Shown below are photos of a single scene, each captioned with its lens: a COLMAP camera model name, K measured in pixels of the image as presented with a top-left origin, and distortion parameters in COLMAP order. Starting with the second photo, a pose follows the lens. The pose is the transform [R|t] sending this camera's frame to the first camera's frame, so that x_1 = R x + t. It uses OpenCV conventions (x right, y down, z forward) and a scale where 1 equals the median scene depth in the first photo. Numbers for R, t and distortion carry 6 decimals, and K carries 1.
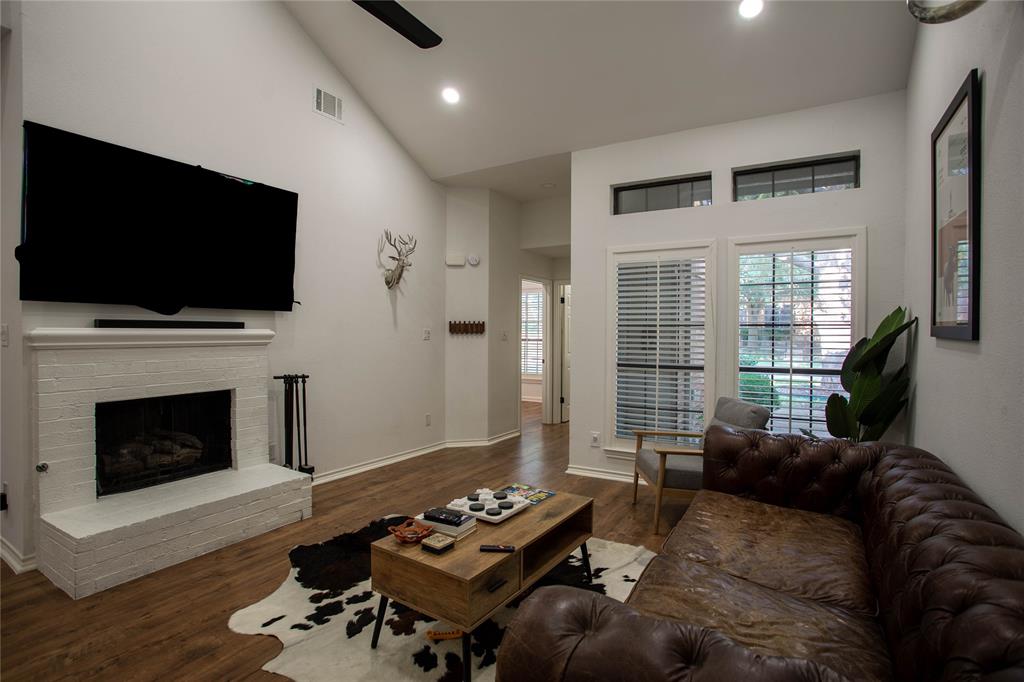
lens RADIAL K [[501.1, 0, 507.1], [0, 501.1, 339.0], [0, 0, 1]] dist [-0.081691, 0.041189]
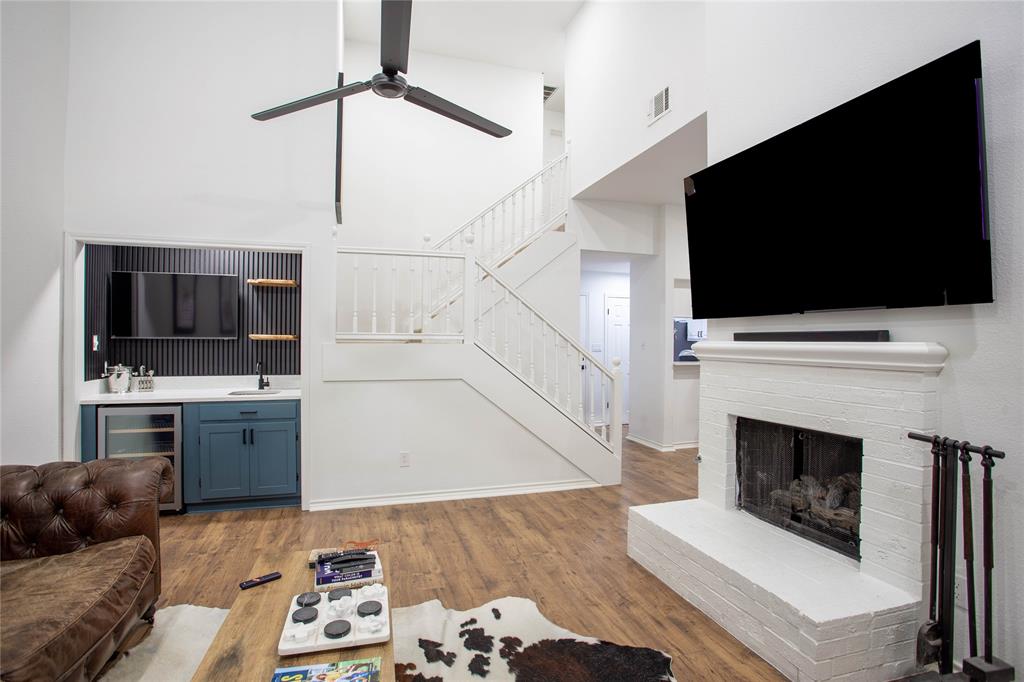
lens RADIAL K [[501.1, 0, 507.1], [0, 501.1, 339.0], [0, 0, 1]] dist [-0.081691, 0.041189]
pose [[-0.656387, -0.006686, -0.754395, 0.274156], [-0.016013, 0.999859, 0.005071, -0.027268], [0.754254, 0.015409, -0.656401, 1.450994]]
